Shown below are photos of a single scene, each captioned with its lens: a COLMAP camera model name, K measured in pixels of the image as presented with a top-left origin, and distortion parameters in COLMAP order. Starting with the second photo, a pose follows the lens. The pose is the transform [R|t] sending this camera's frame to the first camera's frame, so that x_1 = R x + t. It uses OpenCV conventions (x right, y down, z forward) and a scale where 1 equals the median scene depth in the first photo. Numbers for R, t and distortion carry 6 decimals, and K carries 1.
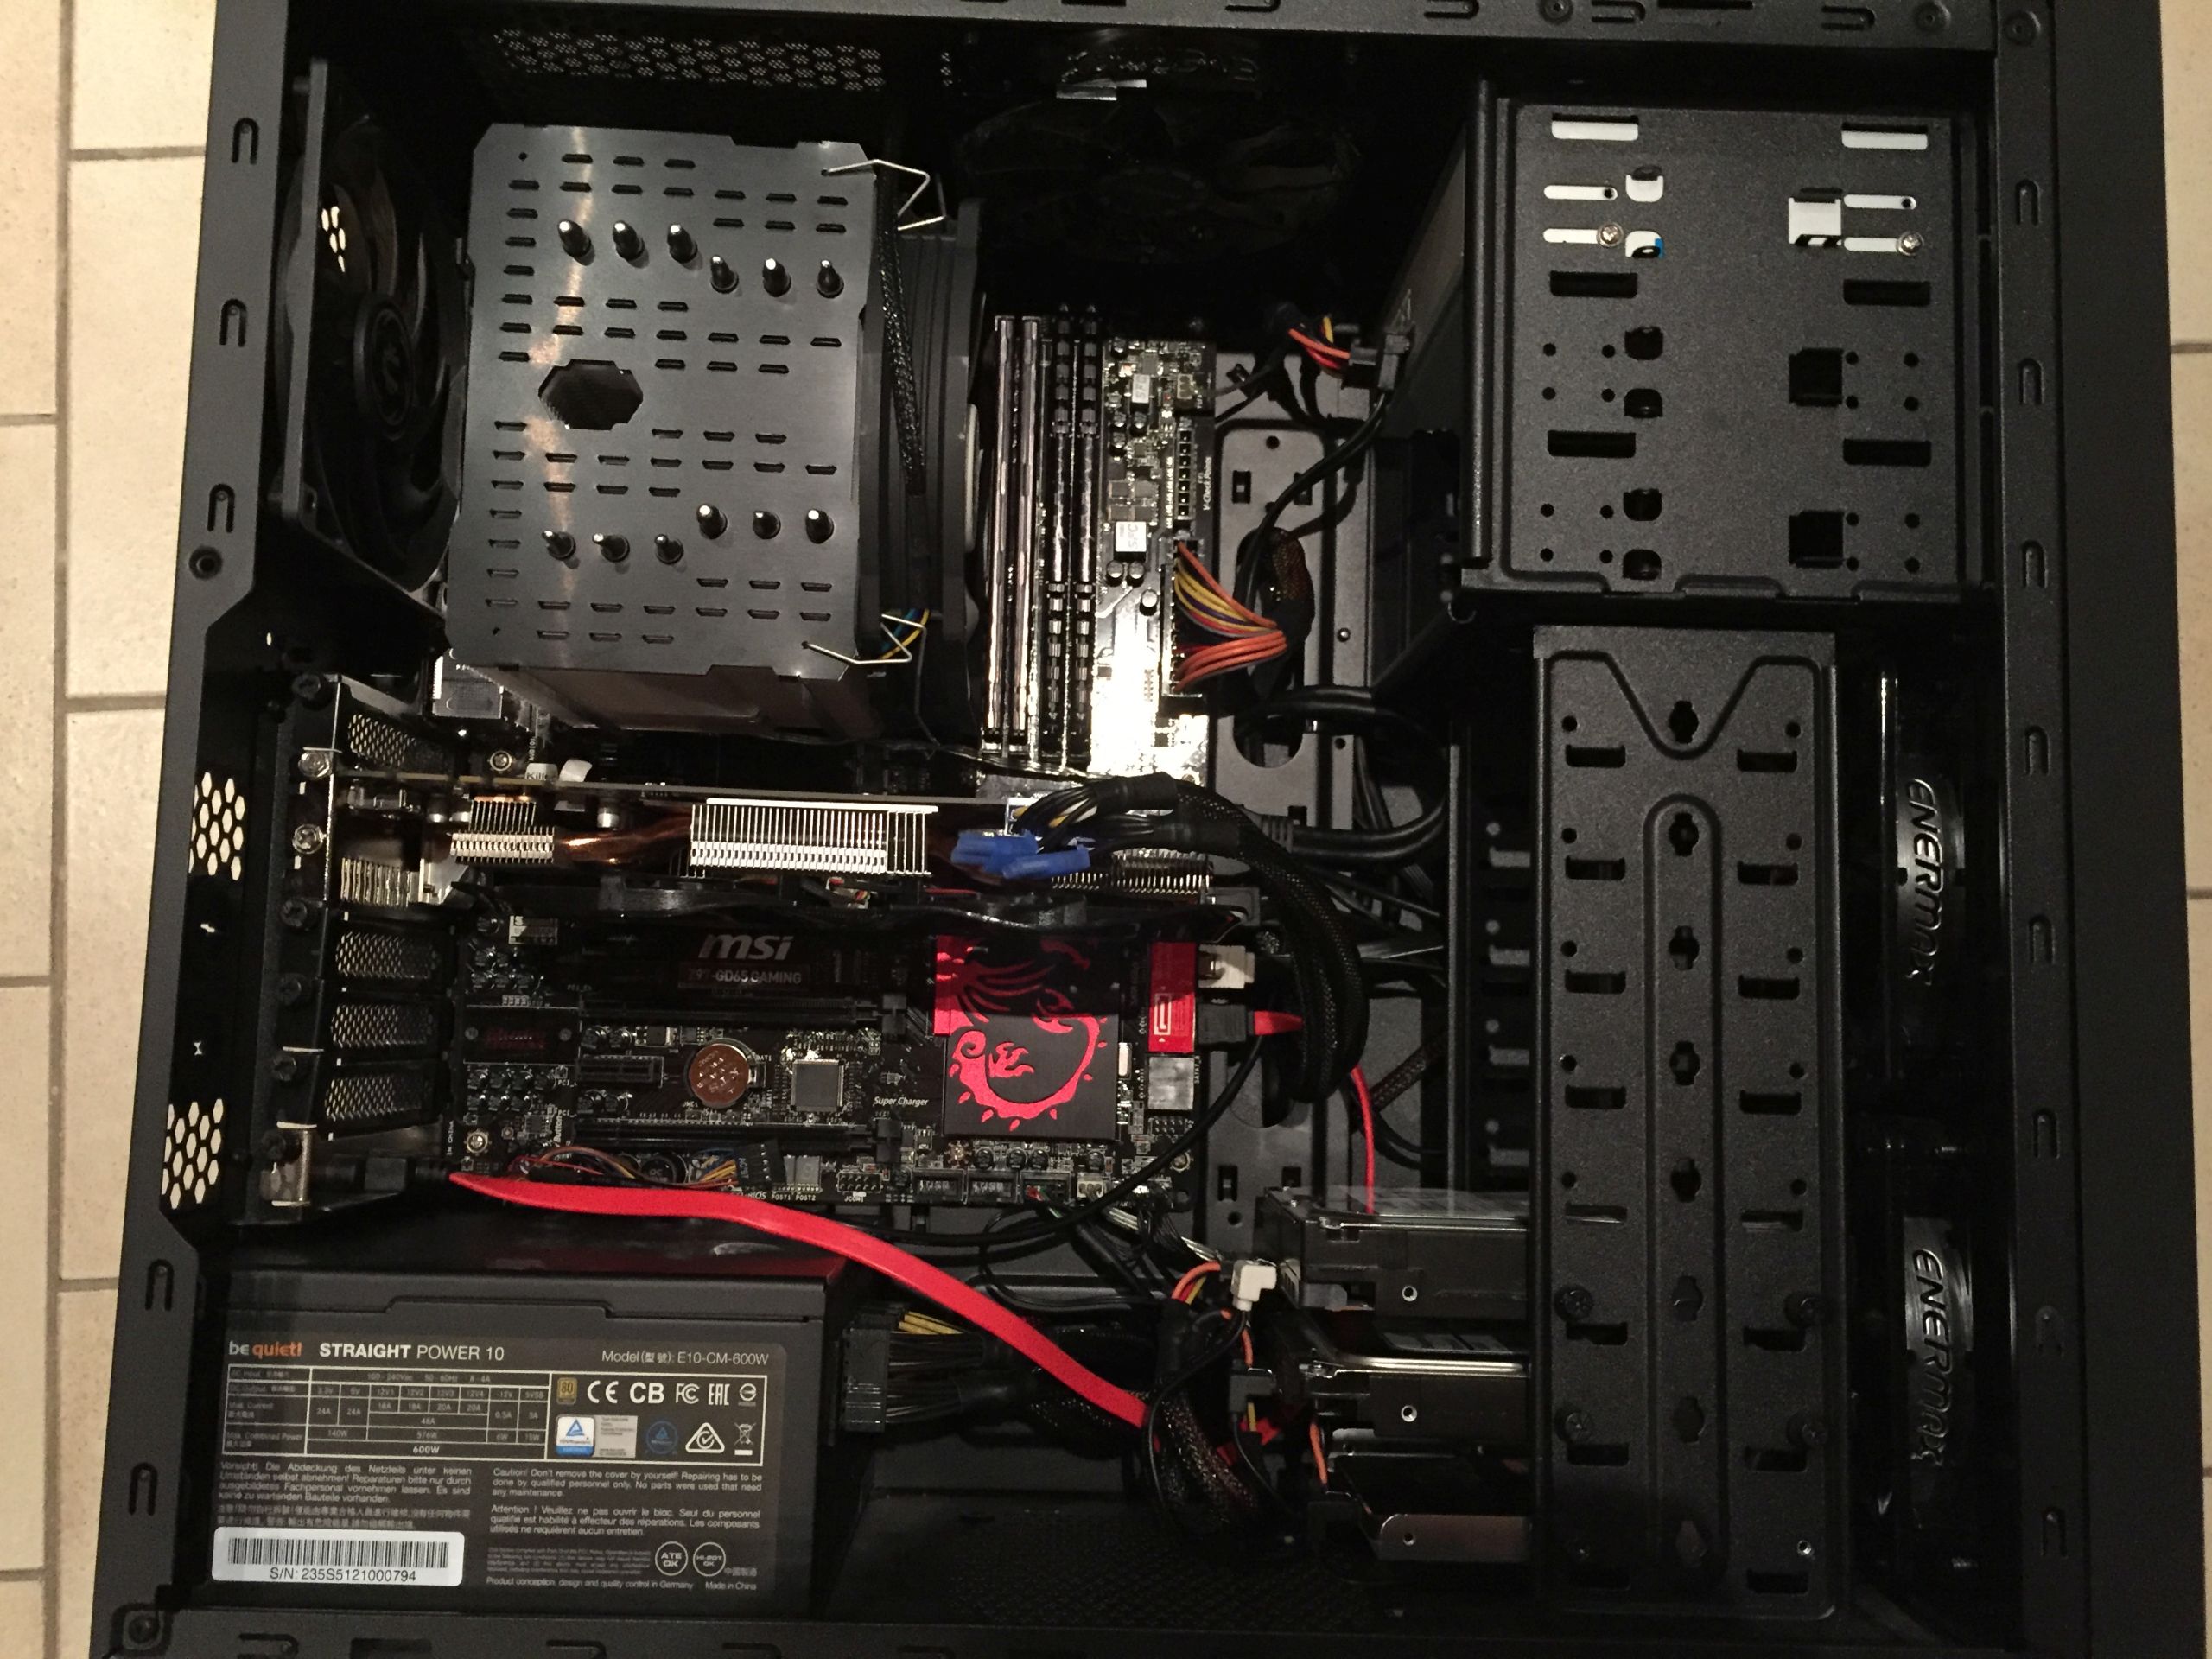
lens RADIAL K [[1921.2, 0, 1128.5], [0, 1921.2, 809.1], [0, 0, 1]] dist [0.054672, 0.005357]
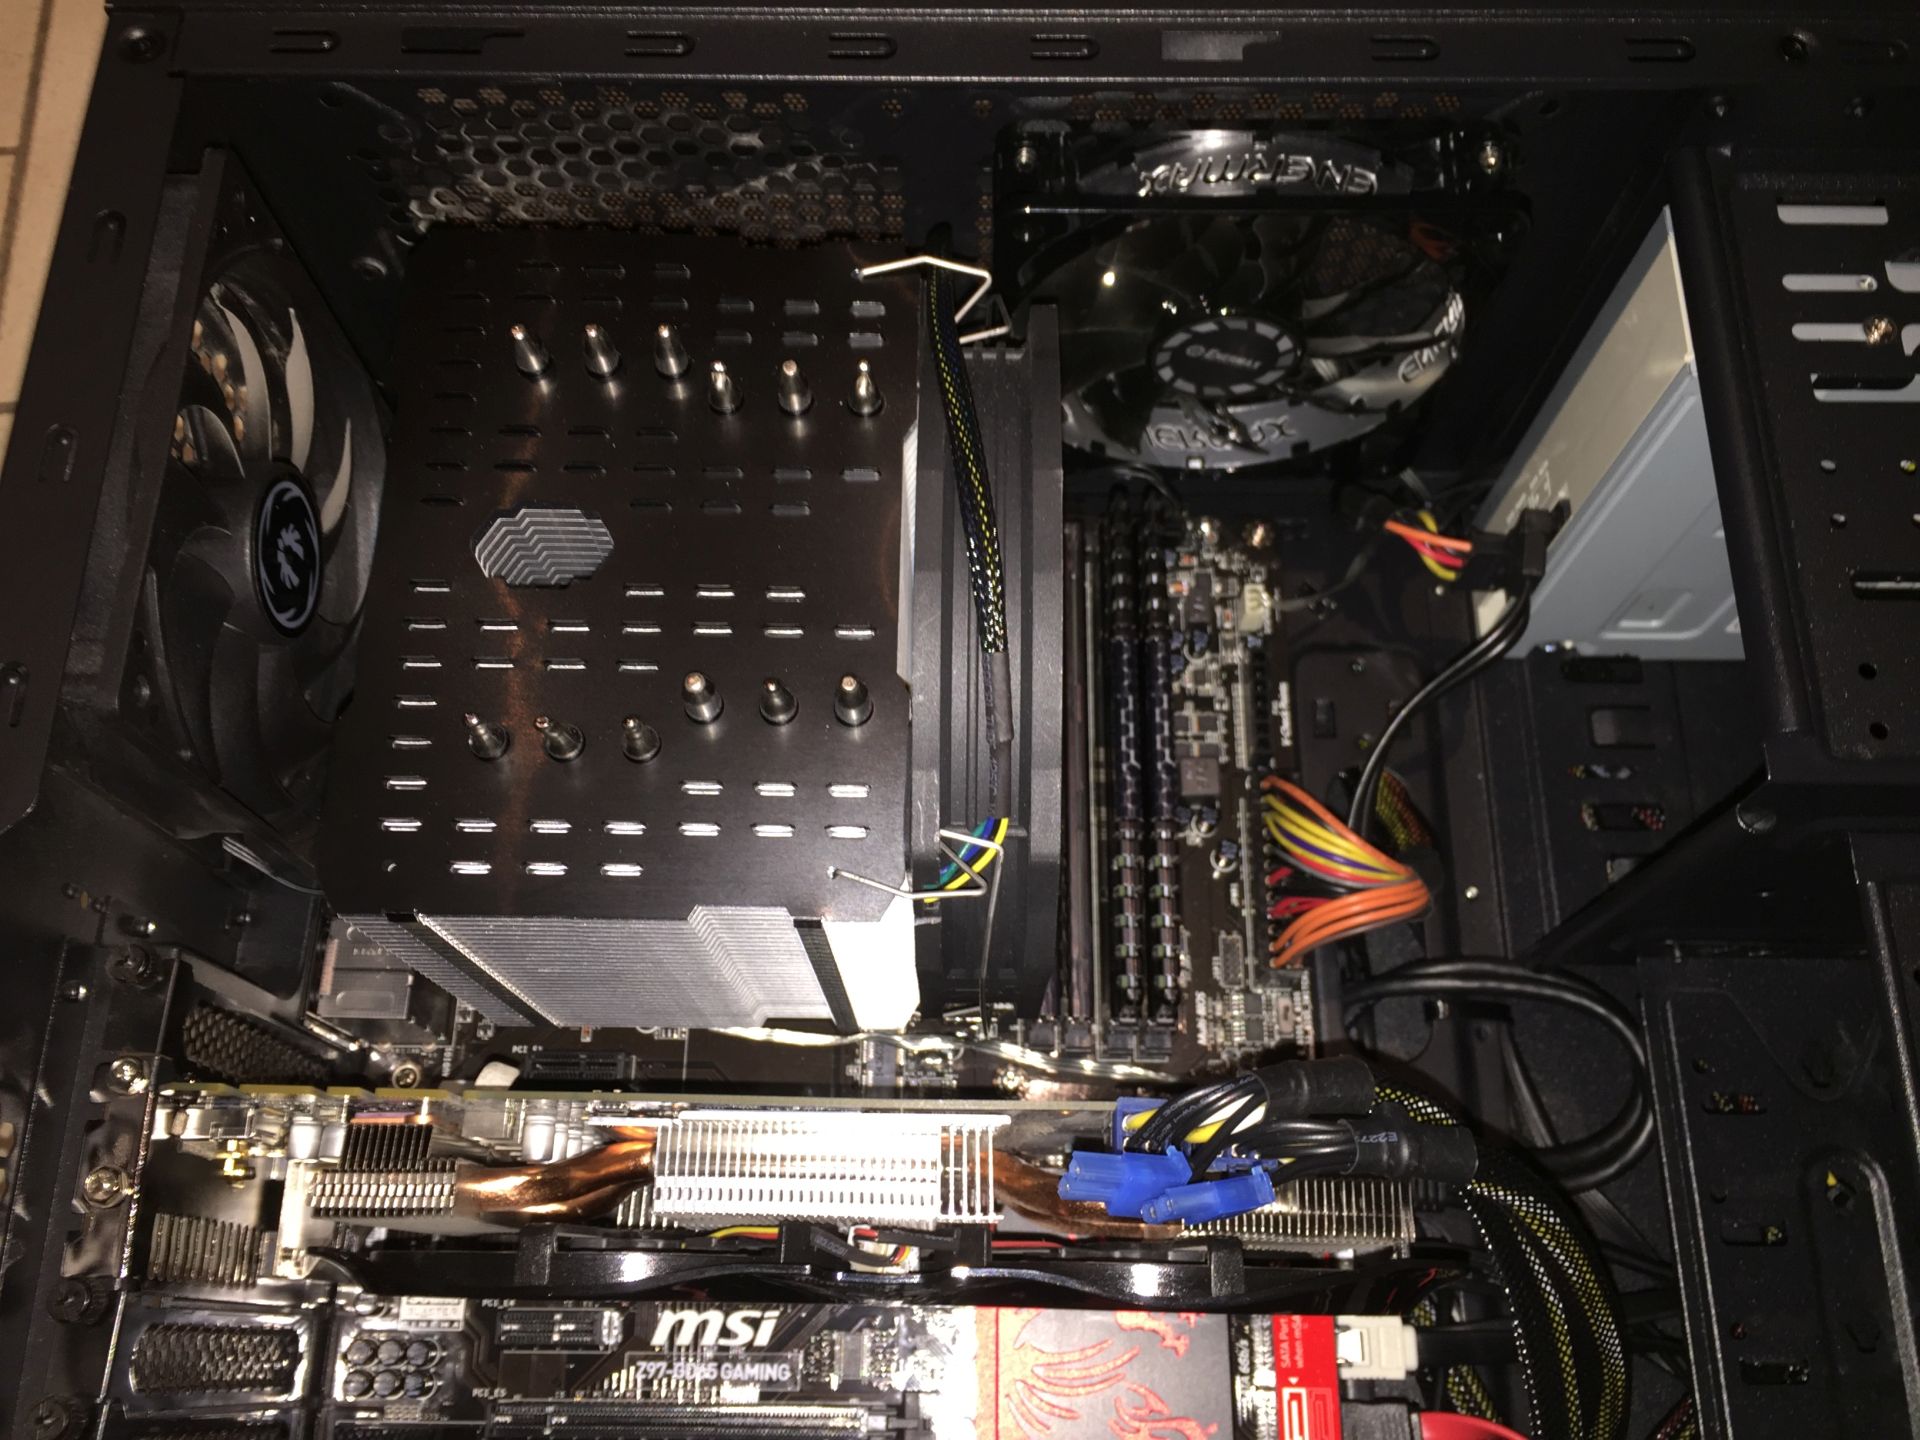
lens RADIAL K [[1643.6, 0, 960.0], [0, 1643.6, 720.0], [0, 0, 1]] dist [0.066705, -0.048262]
pose [[0.999437, -0.025595, -0.021671, -0.111525], [0.019262, 0.967048, -0.253864, 0.012306], [0.027454, 0.253303, 0.966997, 0.429887]]
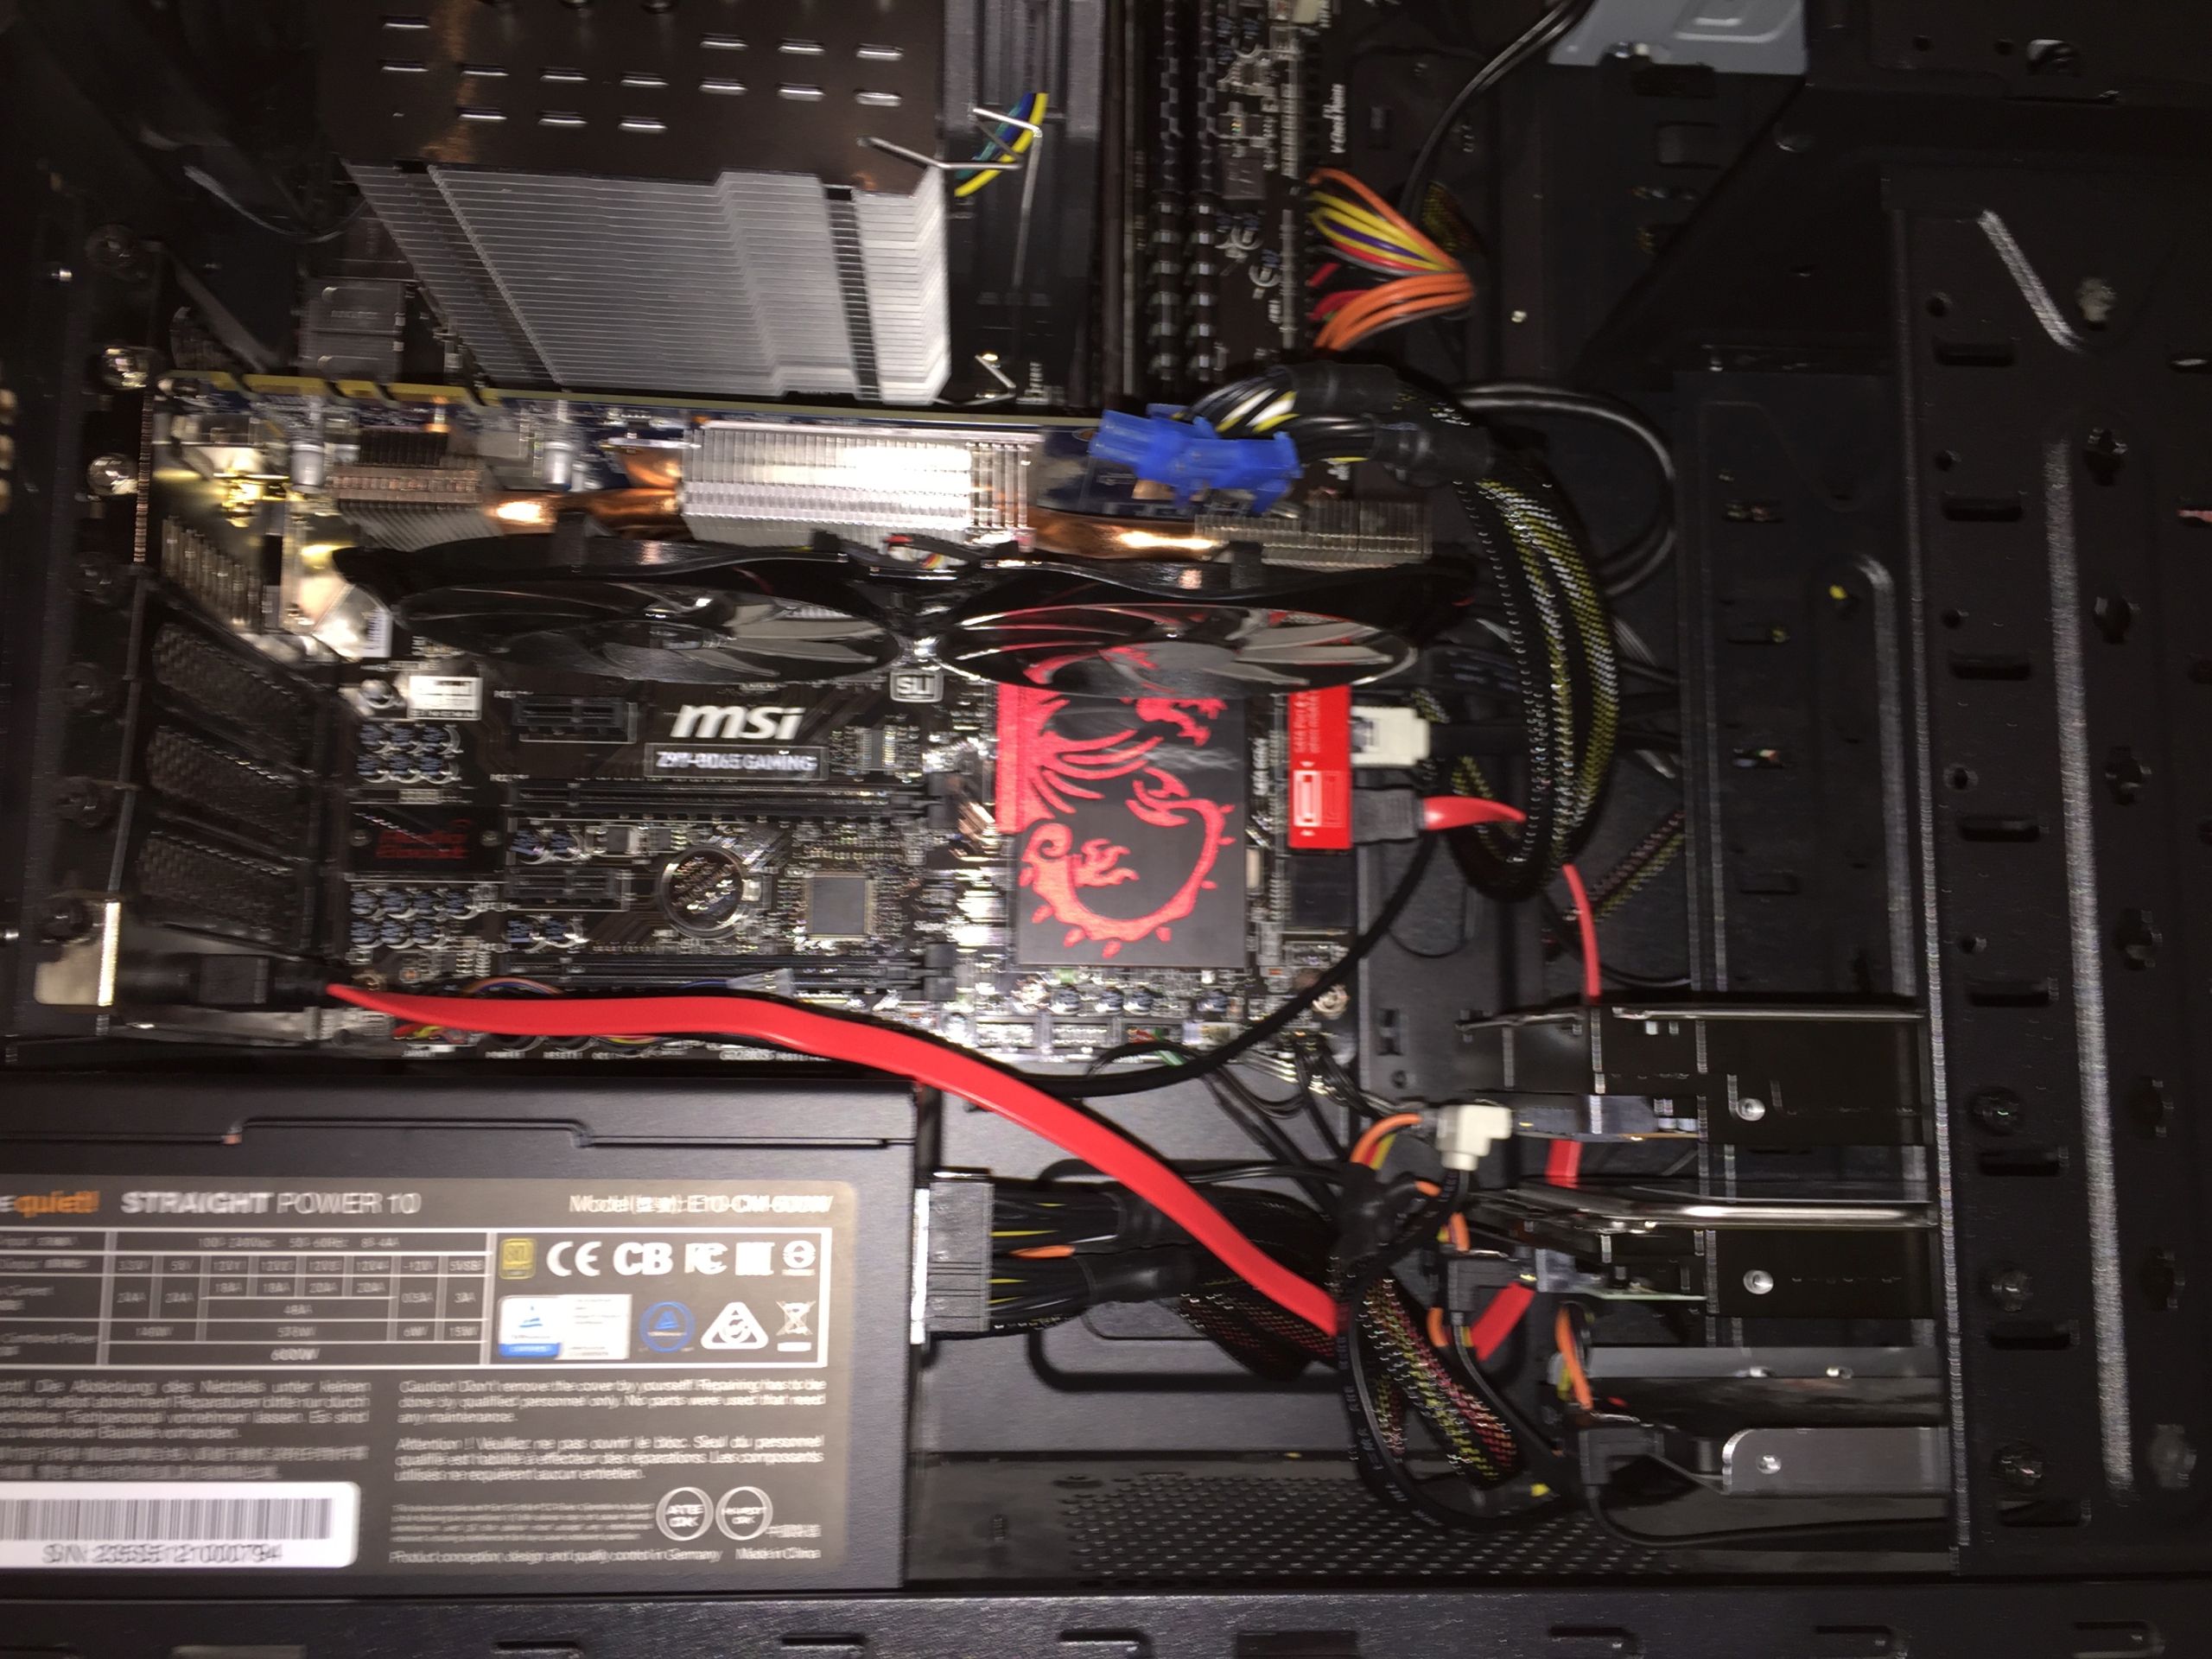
lens RADIAL K [[1893.5, 0, 1106.0], [0, 1893.5, 829.5], [0, 0, 1]] dist [0.066705, -0.048262]
pose [[0.998718, -0.013298, 0.048849, -0.123045], [0.014728, 0.999470, -0.029035, 0.178624], [-0.048437, 0.029717, 0.998384, 0.352114]]
